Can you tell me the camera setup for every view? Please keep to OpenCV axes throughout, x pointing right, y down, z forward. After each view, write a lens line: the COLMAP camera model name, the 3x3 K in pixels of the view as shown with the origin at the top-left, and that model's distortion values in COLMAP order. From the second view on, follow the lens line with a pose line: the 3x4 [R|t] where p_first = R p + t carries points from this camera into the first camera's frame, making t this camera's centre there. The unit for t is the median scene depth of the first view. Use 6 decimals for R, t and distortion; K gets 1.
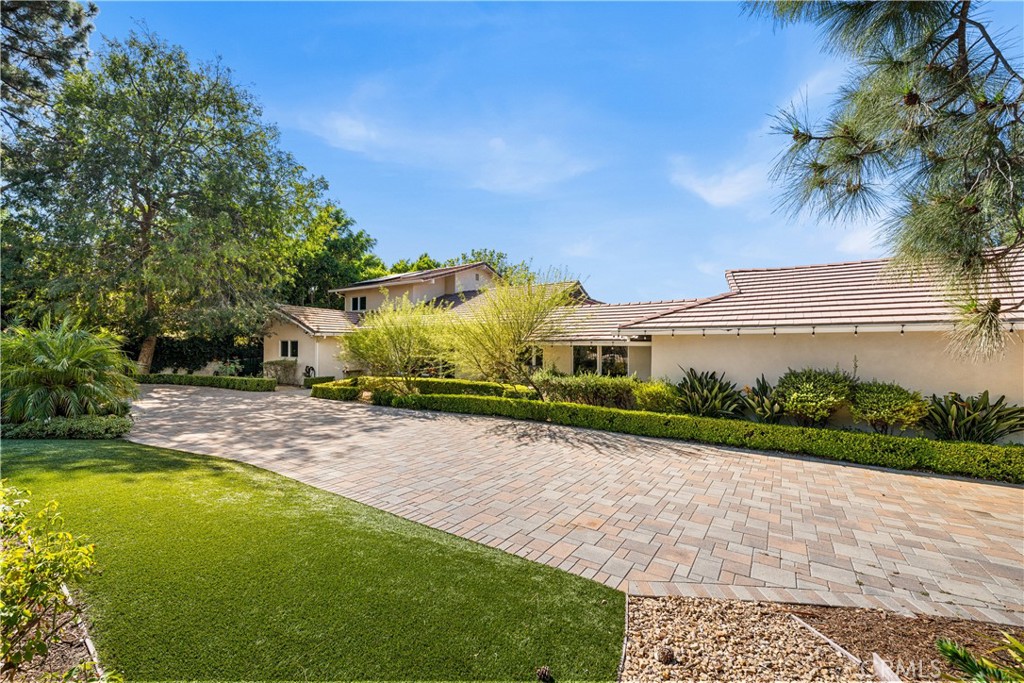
lens RADIAL K [[407.7, 0, 514.3], [0, 407.7, 344.9], [0, 0, 1]] dist [-0.000291, -0.000023]
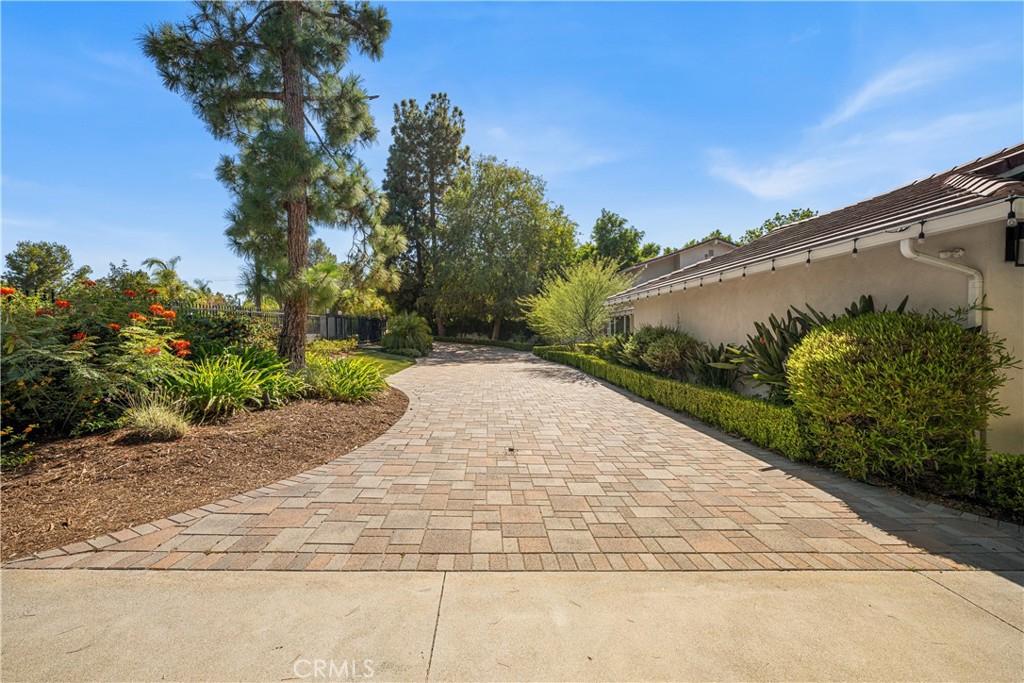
lens RADIAL K [[419.5, 0, 512.0], [0, 419.5, 341.5], [0, 0, 1]] dist [-0.000098, -0.000133]
pose [[0.604675, 0.012082, -0.796381, 0.593221], [0.010796, 0.999669, 0.023363, 0.031740], [0.796399, -0.022725, 0.604344, -0.031547]]
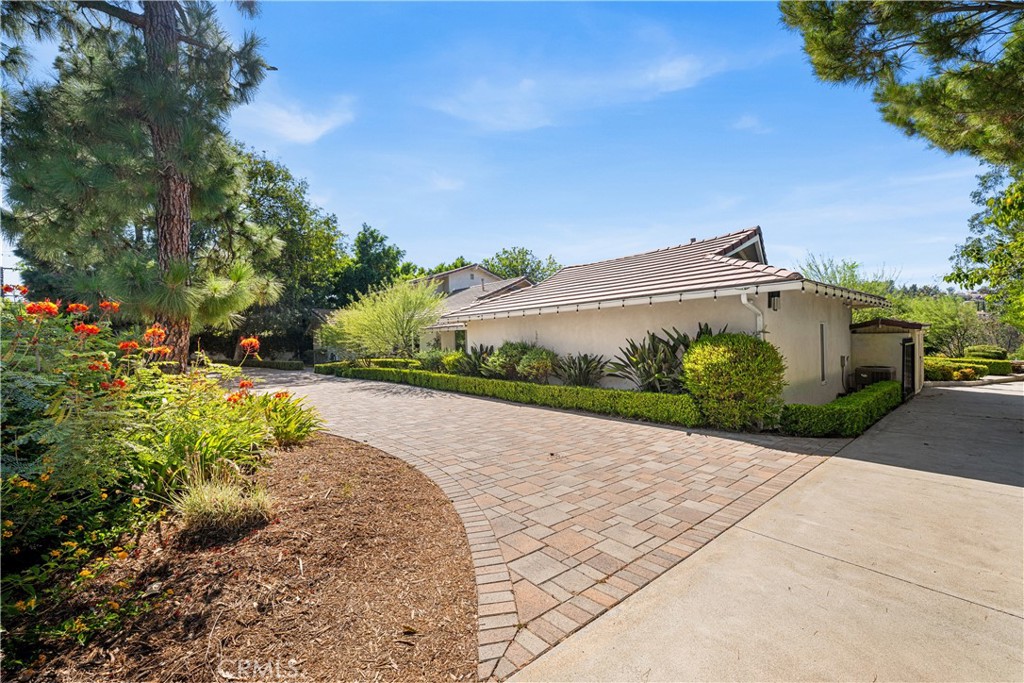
lens RADIAL K [[407.7, 0, 514.3], [0, 407.7, 344.9], [0, 0, 1]] dist [-0.000291, -0.000023]
pose [[0.963415, -0.025953, -0.266754, 0.455106], [0.031486, 0.999368, 0.016484, 0.022333], [0.266157, -0.024280, 0.963624, -0.148957]]
